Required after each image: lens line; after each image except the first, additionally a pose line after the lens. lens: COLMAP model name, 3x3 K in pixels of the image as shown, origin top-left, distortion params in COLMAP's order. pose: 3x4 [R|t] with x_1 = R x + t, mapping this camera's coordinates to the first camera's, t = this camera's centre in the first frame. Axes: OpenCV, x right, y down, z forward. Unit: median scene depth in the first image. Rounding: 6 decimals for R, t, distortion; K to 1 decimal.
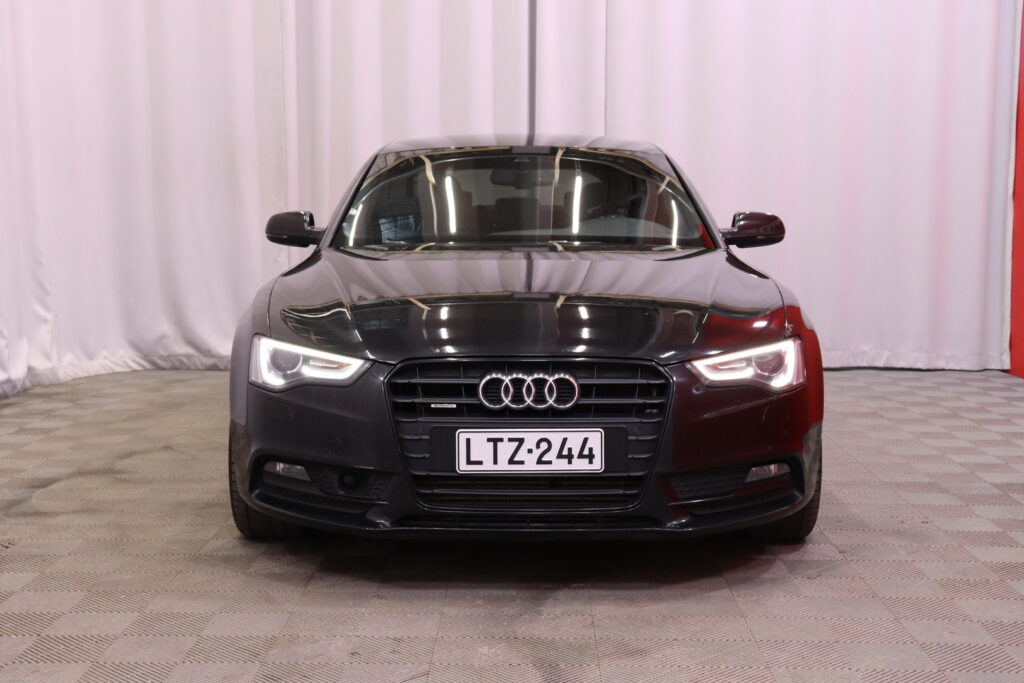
lens RADIAL K [[1431.2, 0, 510.8], [0, 1431.2, 344.3], [0, 0, 1]] dist [0.029814, 0.000000]
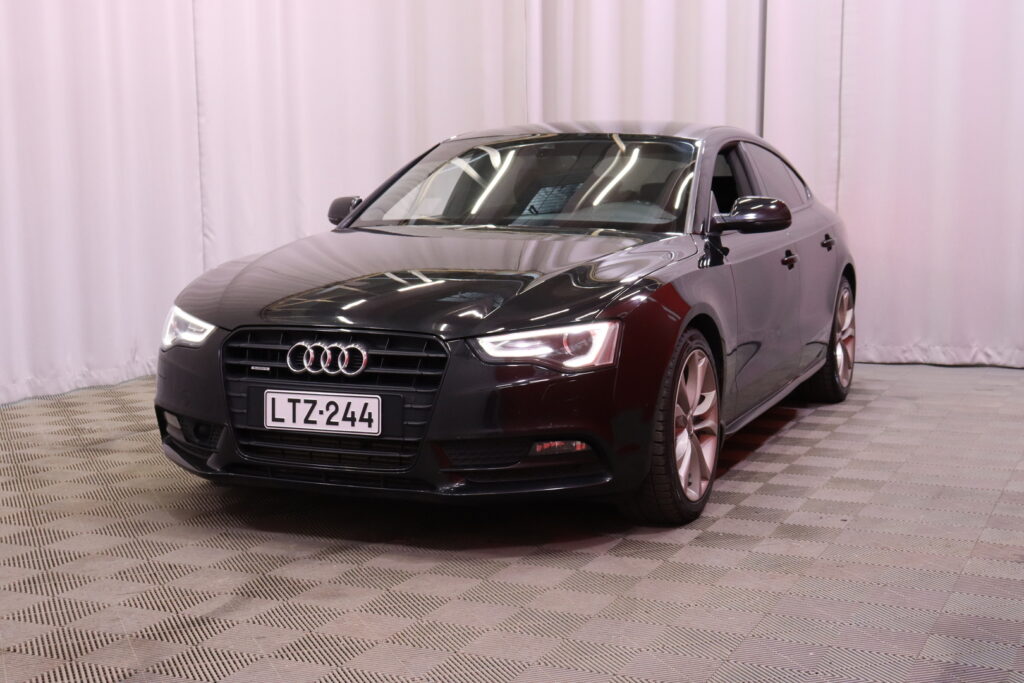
lens RADIAL K [[1431.2, 0, 515.0], [0, 1431.2, 345.1], [0, 0, 1]] dist [0.029814, 0.000000]
pose [[0.927611, 0.040744, -0.371320, 0.561198], [-0.036406, 0.999162, 0.018687, -0.003693], [0.371770, -0.003816, 0.928317, 0.026395]]
